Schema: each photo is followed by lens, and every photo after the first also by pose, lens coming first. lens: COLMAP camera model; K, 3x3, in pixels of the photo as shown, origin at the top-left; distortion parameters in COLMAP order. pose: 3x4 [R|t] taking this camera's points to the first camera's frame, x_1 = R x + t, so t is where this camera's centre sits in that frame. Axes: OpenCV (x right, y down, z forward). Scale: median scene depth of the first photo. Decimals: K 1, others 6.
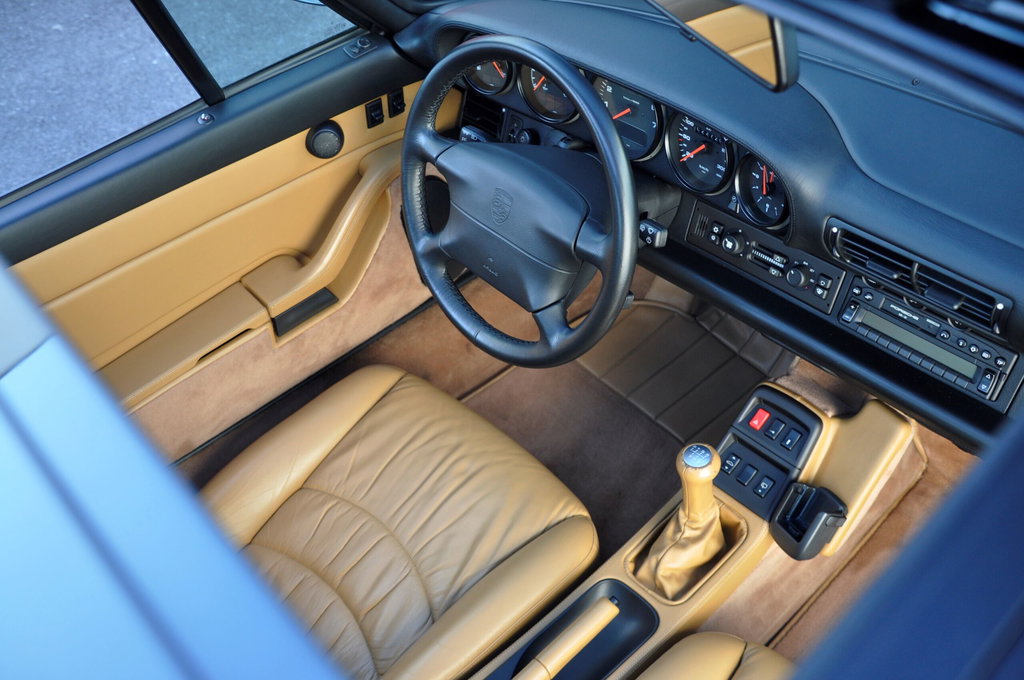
lens RADIAL K [[947.4, 0, 512.0], [0, 947.4, 340.0], [0, 0, 1]] dist [-0.079938, -0.000792]
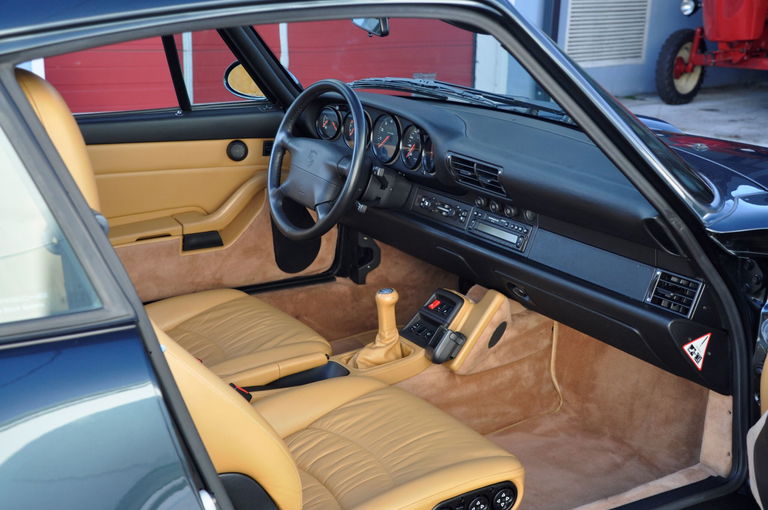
lens RADIAL K [[1092.8, 0, 384.0], [0, 1092.8, 255.0], [0, 0, 1]] dist [0.037387, 0.025385]
pose [[0.980502, 0.152434, -0.124013, 0.437062], [-0.191780, 0.879896, -0.434745, 0.970723], [0.042849, 0.450052, 0.891974, -0.931231]]
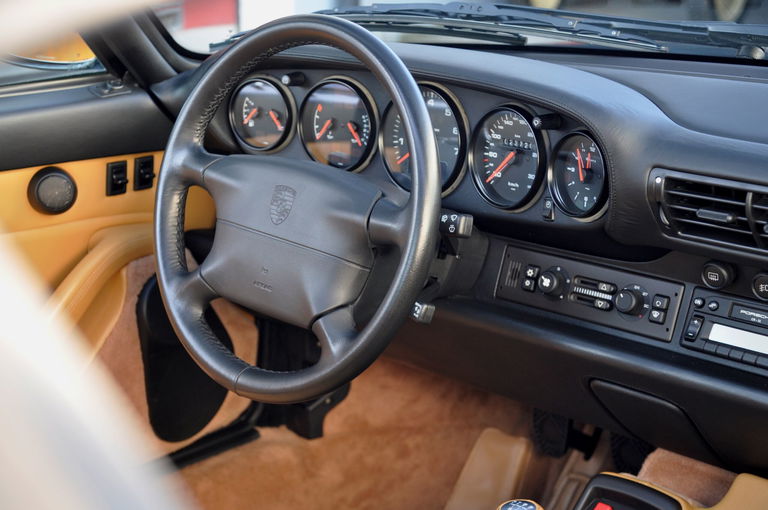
lens RADIAL K [[1507.7, 0, 384.0], [0, 1507.7, 255.0], [0, 0, 1]] dist [0.401755, 0.156165]
pose [[0.994262, 0.054609, 0.091984, -0.040155], [-0.006832, 0.890543, -0.454848, 0.495882], [-0.106755, 0.451609, 0.885806, -0.196744]]
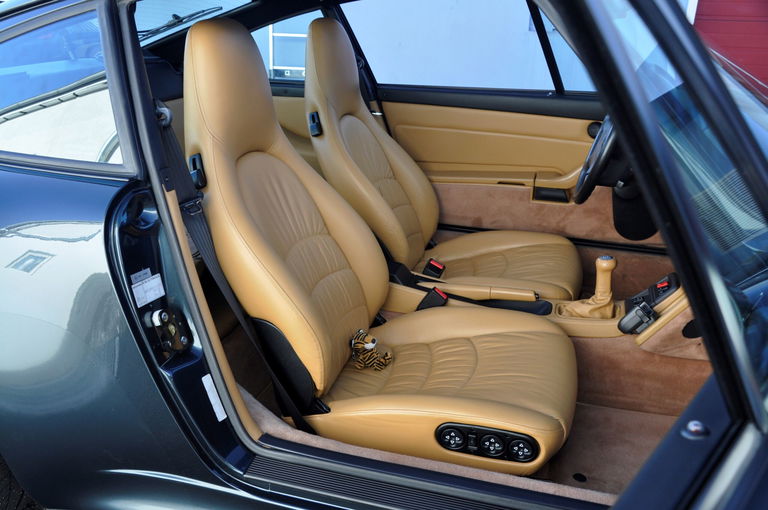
lens RADIAL K [[707.0, 0, 384.0], [0, 707.0, 255.0], [0, 0, 1]] dist [-0.001925, -0.000273]
pose [[0.518617, 0.388425, -0.761684, 1.106885], [-0.631708, 0.774407, -0.035205, 0.473163], [0.576179, 0.499419, 0.646991, -0.304182]]
